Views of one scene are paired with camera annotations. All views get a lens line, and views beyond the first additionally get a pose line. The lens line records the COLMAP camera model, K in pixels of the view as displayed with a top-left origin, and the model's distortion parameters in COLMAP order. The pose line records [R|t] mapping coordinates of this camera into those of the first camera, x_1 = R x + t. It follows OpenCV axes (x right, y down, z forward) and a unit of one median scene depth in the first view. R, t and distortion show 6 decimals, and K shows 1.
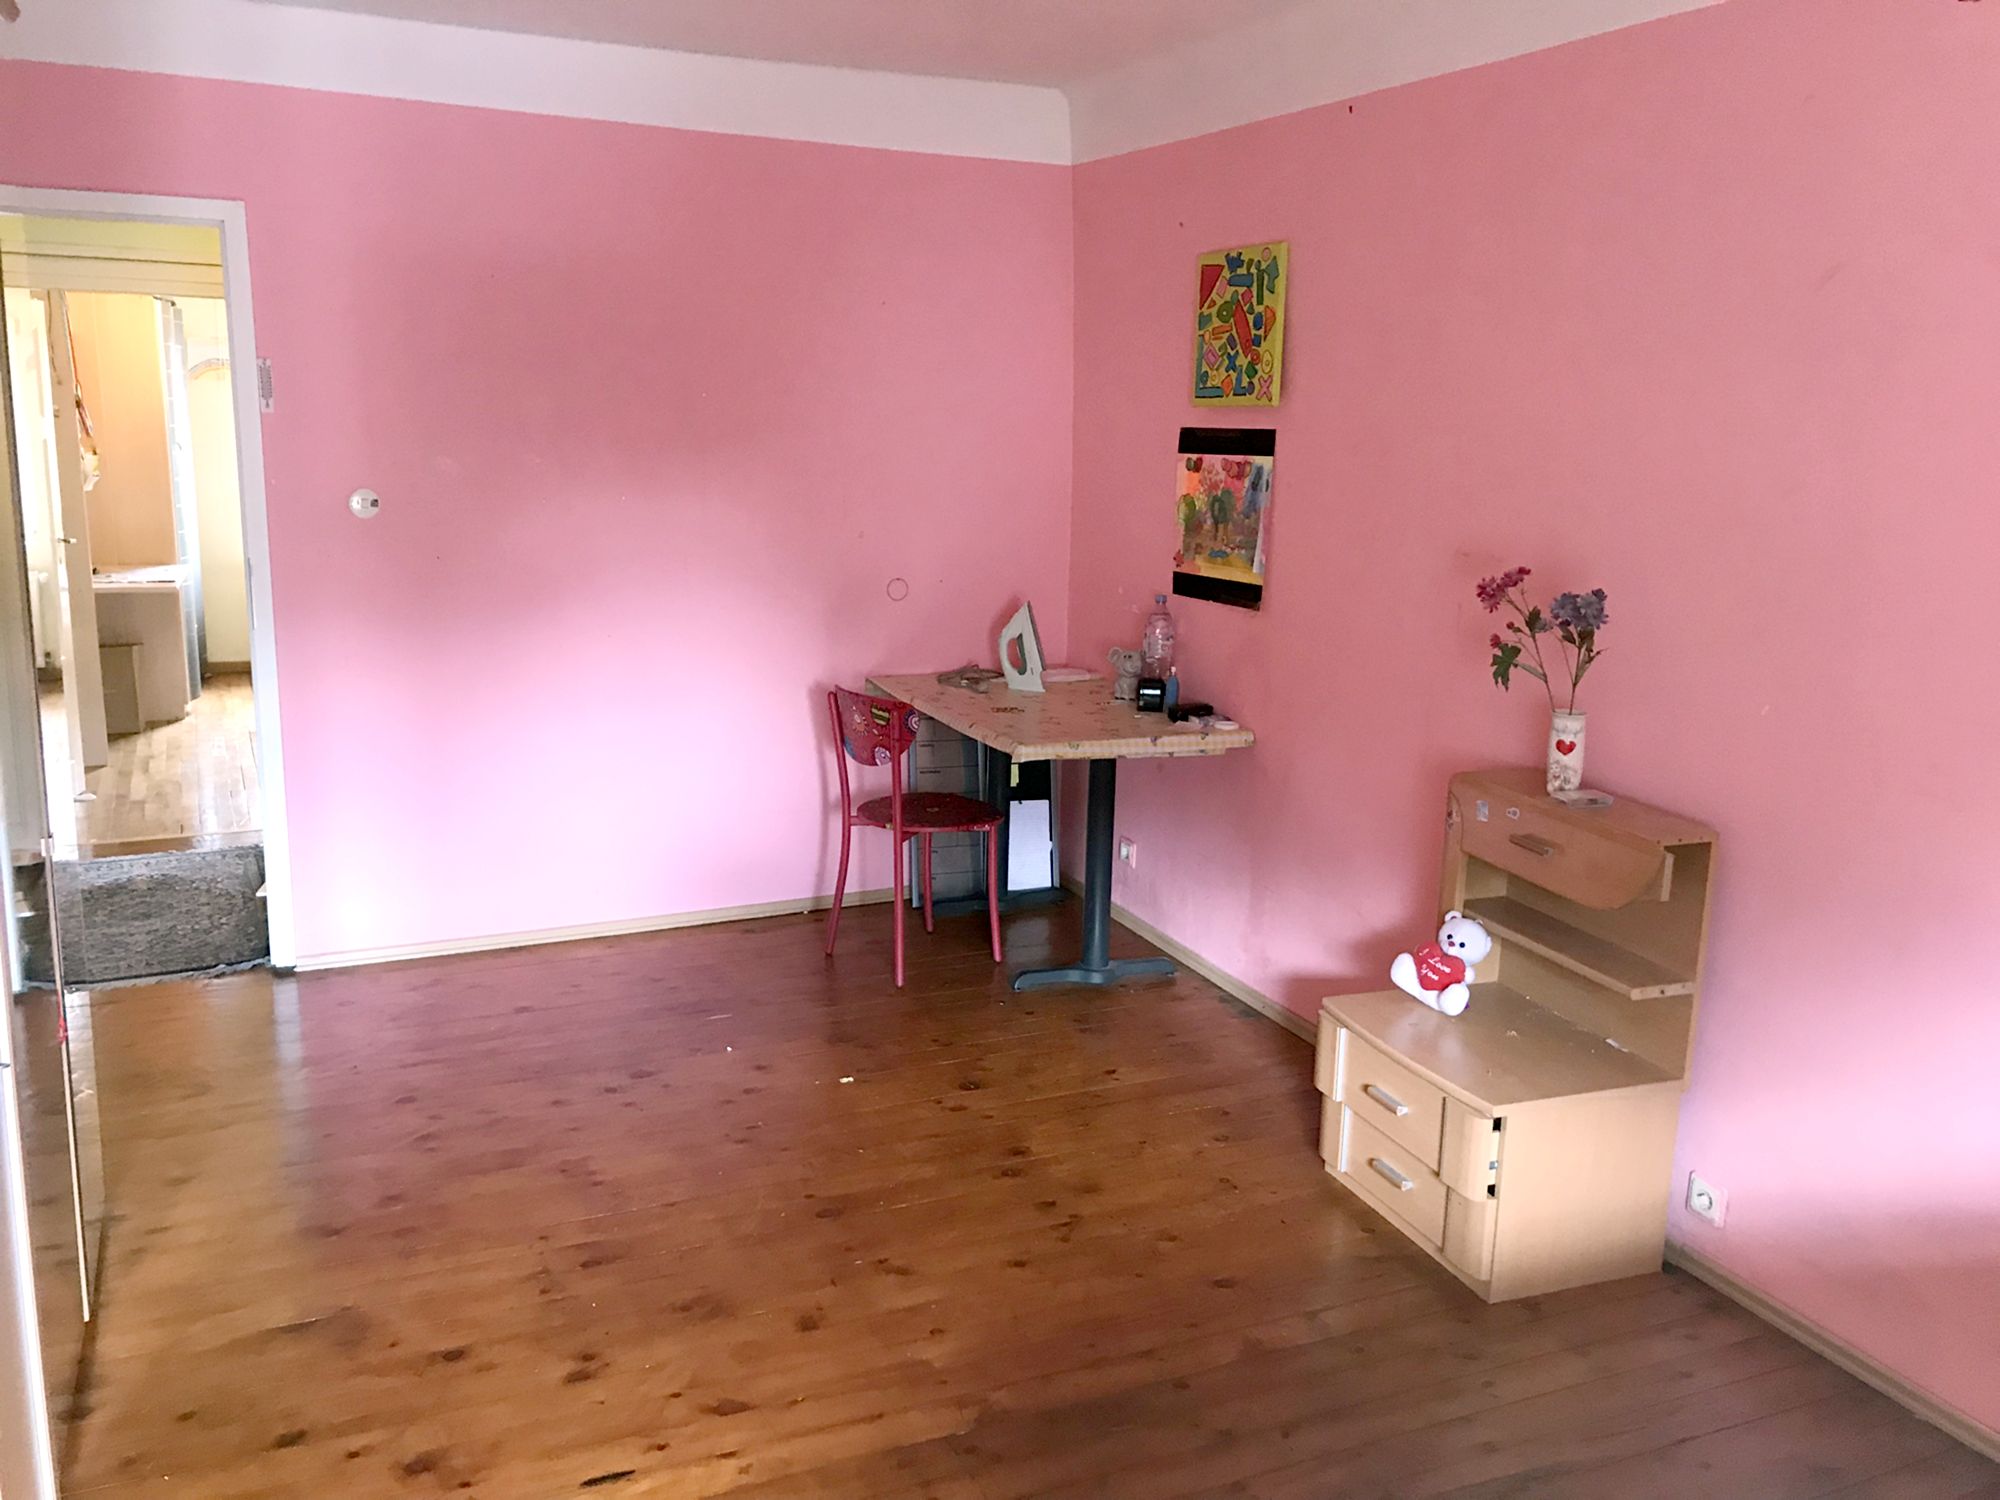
lens RADIAL K [[1647.2, 0, 986.8], [0, 1647.2, 748.5], [0, 0, 1]] dist [0.066976, -0.044324]
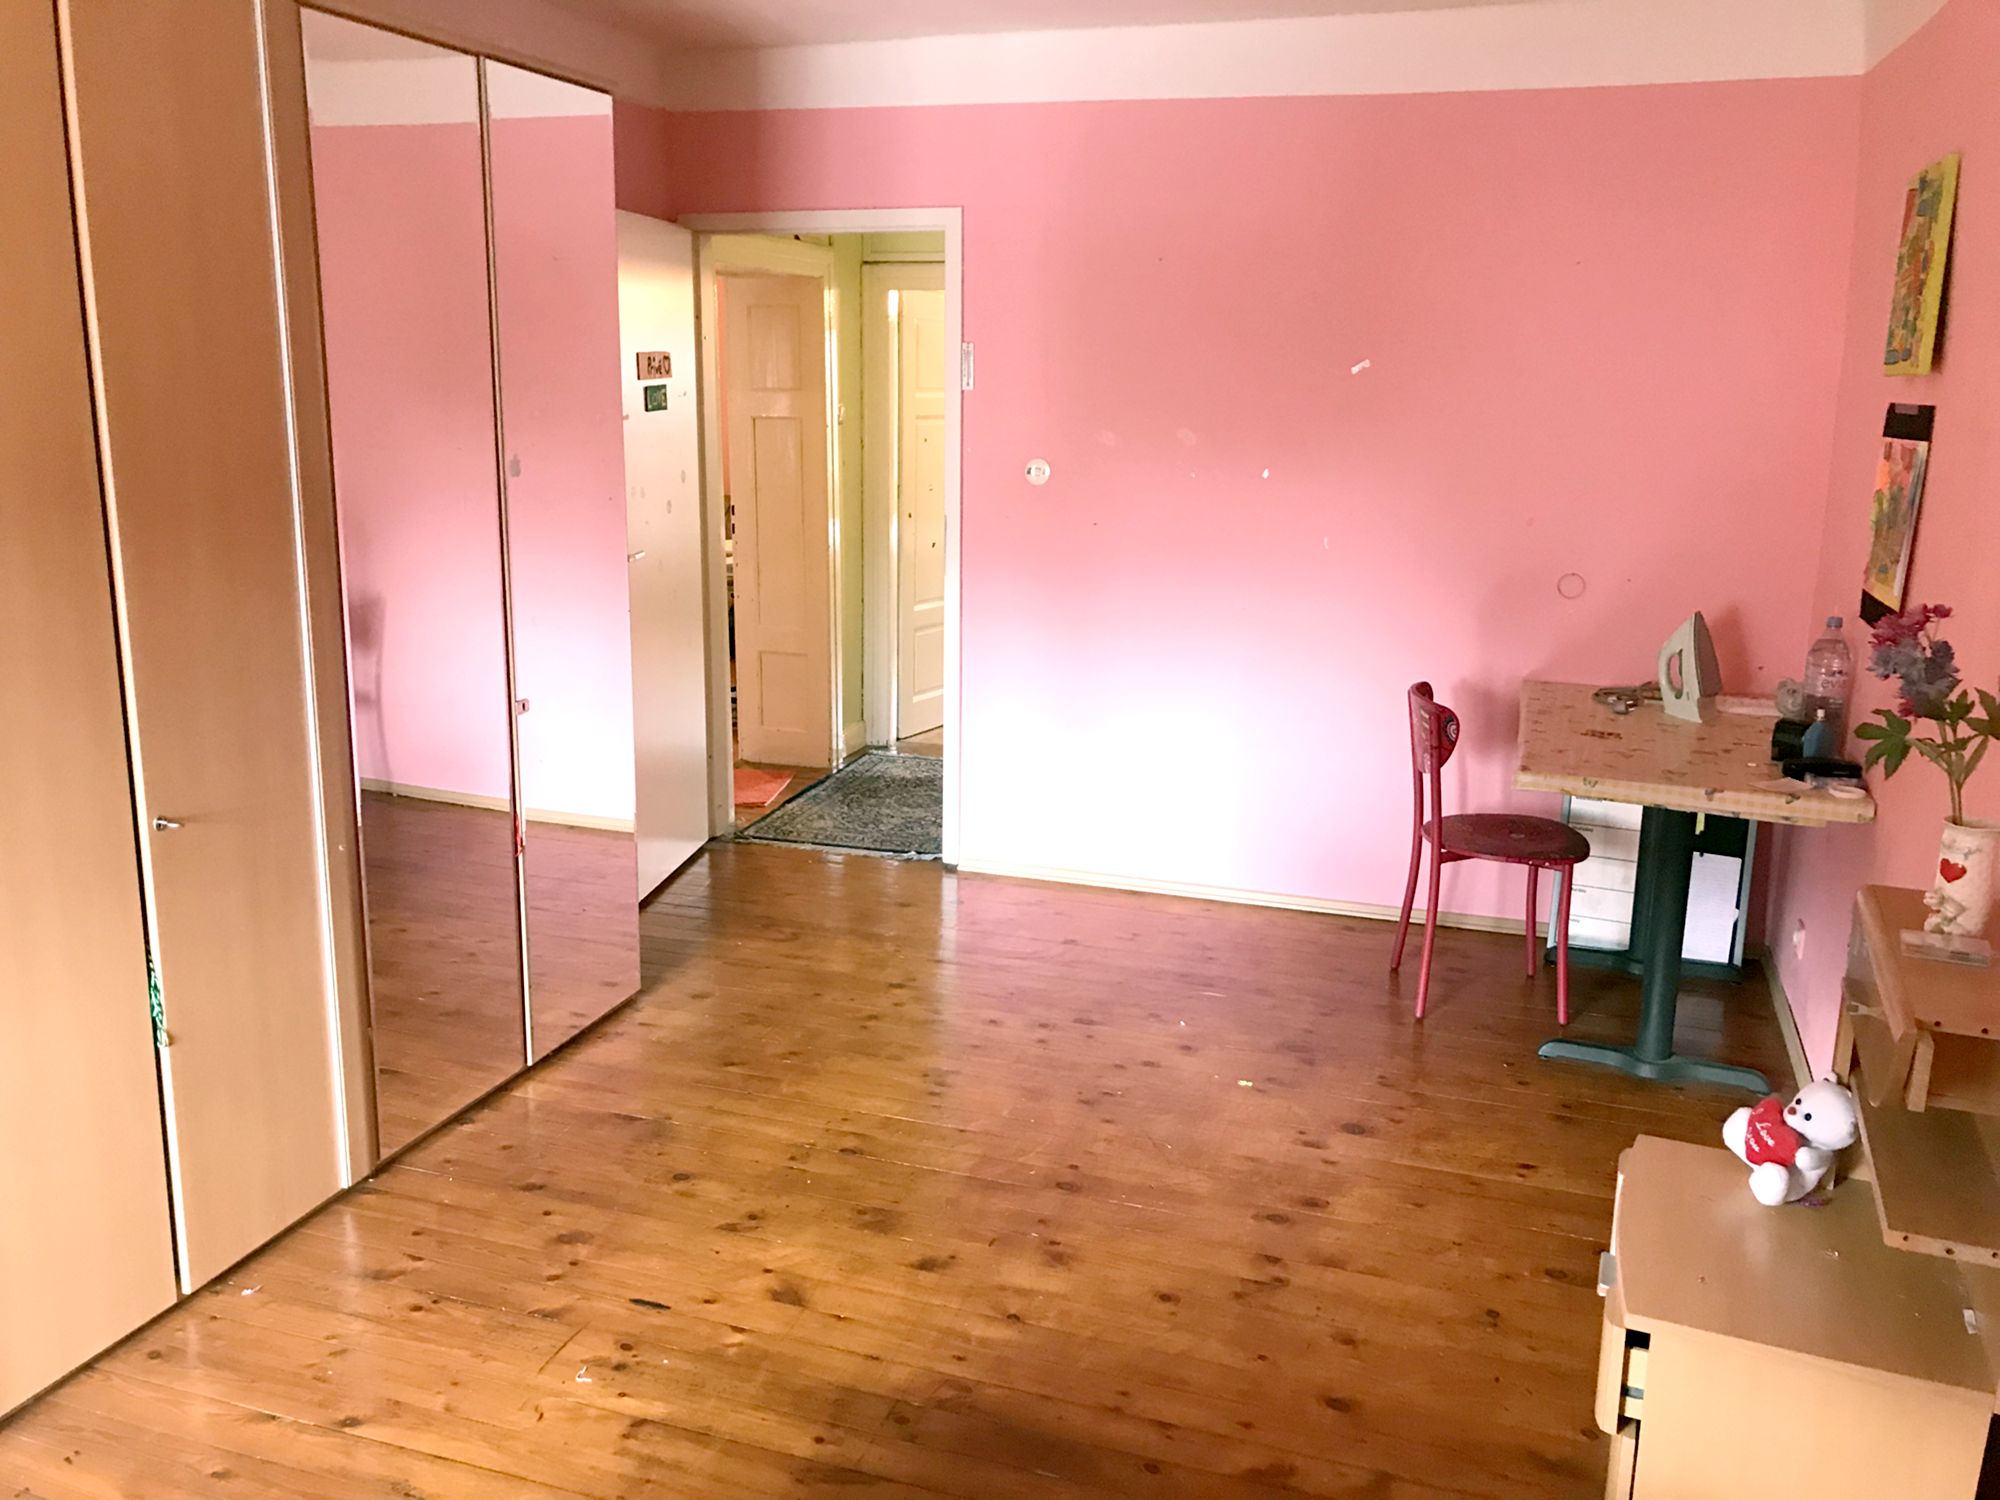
lens RADIAL K [[1647.2, 0, 987.0], [0, 1647.2, 739.1], [0, 0, 1]] dist [0.066976, -0.044324]
pose [[0.734159, 0.144256, -0.663476, 0.385438], [-0.140668, 0.988284, 0.059224, -0.030089], [0.664246, 0.049850, 0.745850, 0.163878]]
